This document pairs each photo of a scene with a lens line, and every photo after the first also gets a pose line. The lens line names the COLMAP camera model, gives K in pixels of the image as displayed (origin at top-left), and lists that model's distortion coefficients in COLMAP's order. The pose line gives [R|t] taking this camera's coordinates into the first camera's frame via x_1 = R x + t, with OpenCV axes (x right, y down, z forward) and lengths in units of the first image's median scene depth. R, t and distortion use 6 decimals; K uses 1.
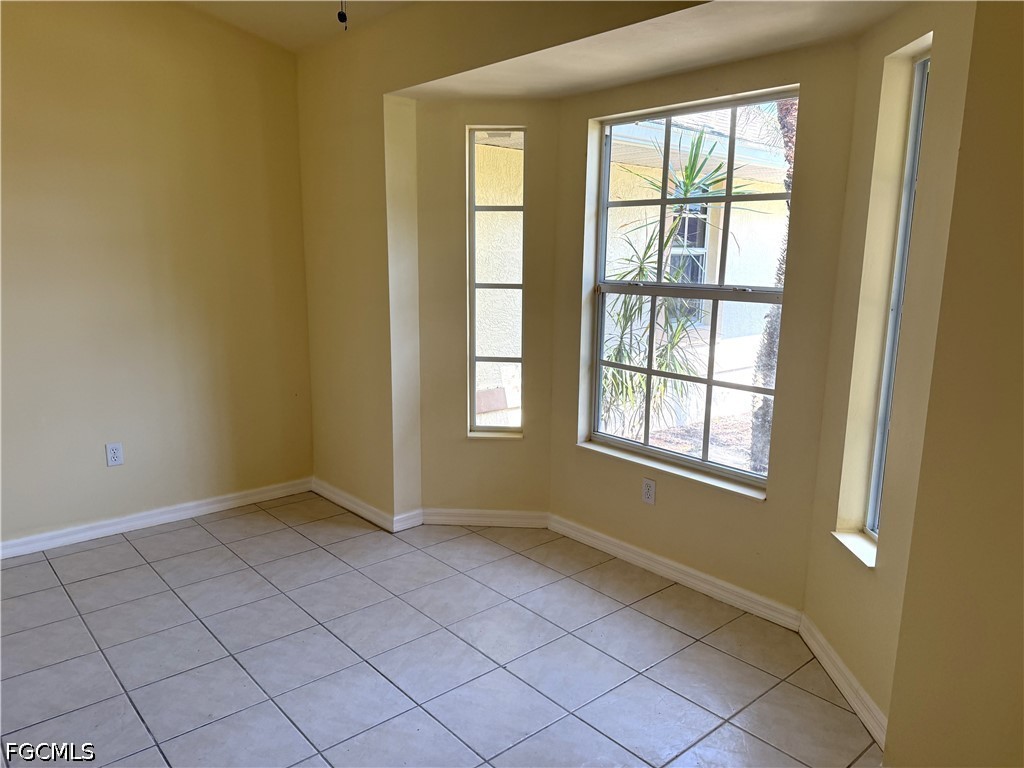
lens RADIAL K [[716.4, 0, 506.0], [0, 716.4, 390.3], [0, 0, 1]] dist [0.109147, -0.154000]
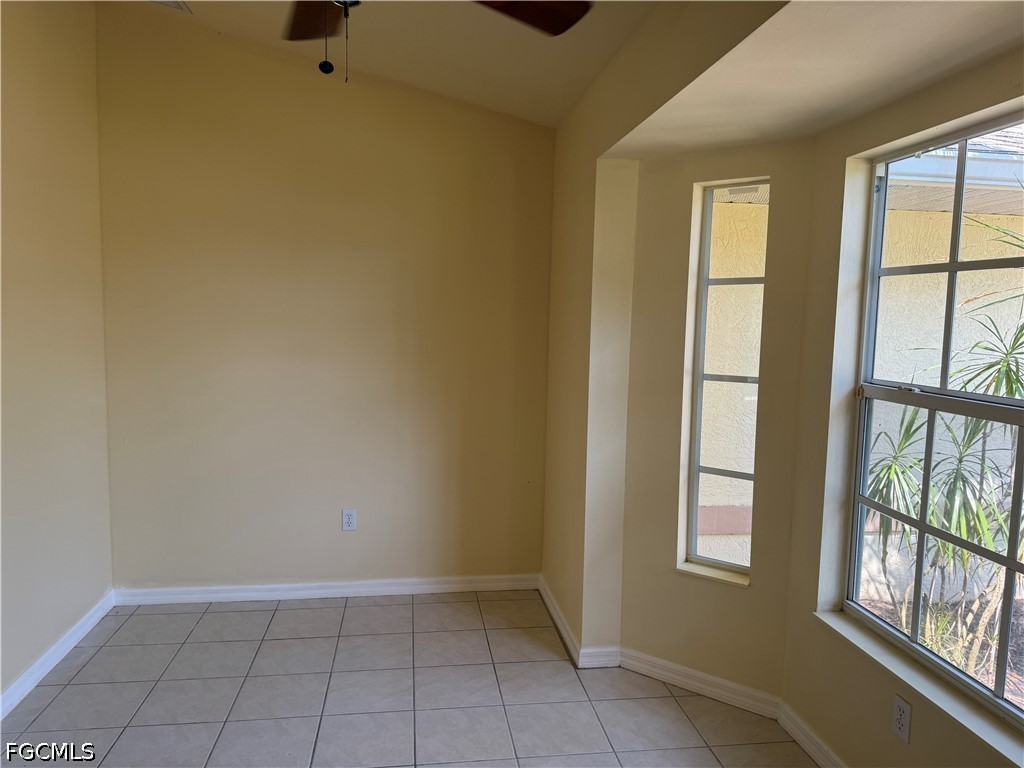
lens RADIAL K [[728.8, 0, 512.0], [0, 728.8, 384.0], [0, 0, 1]] dist [0.098885, -0.104972]
pose [[0.833960, 0.055796, -0.548997, 0.233578], [-0.110015, 0.991714, -0.066329, -0.062899], [0.540747, 0.115714, 0.833188, 0.220028]]
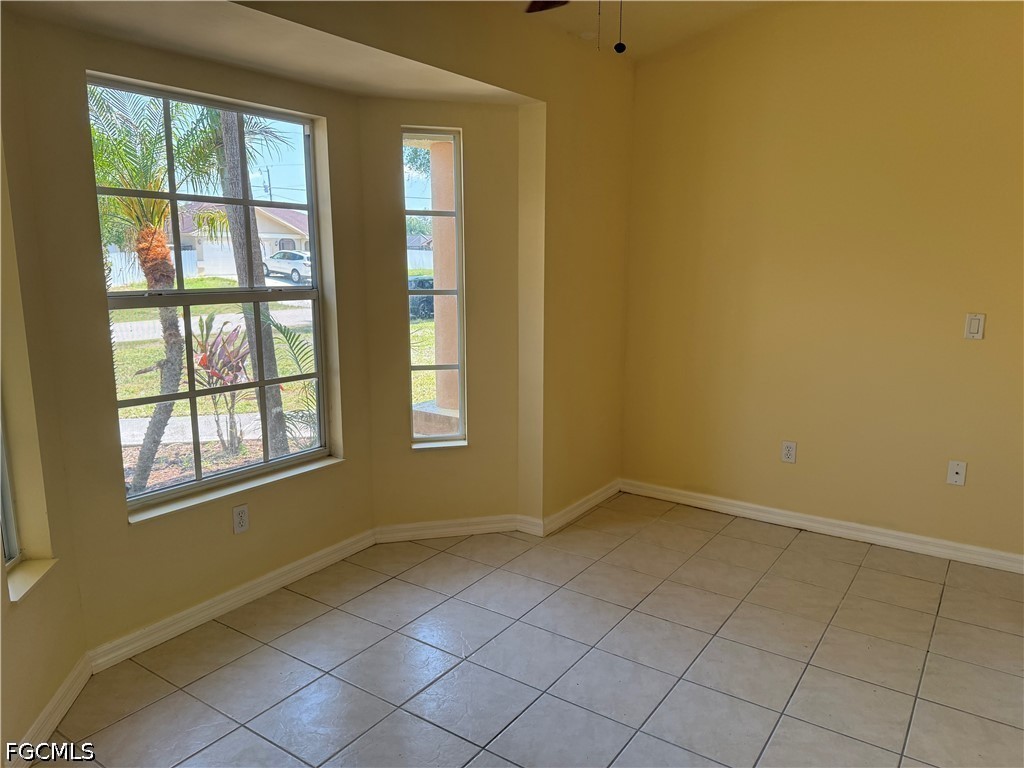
lens RADIAL K [[716.4, 0, 506.0], [0, 716.4, 390.3], [0, 0, 1]] dist [0.109147, -0.154000]
pose [[-0.242711, -0.185118, 0.952272, -0.652283], [0.188823, 0.953835, 0.233548, -0.147917], [-0.951545, 0.236495, -0.196552, 0.744877]]
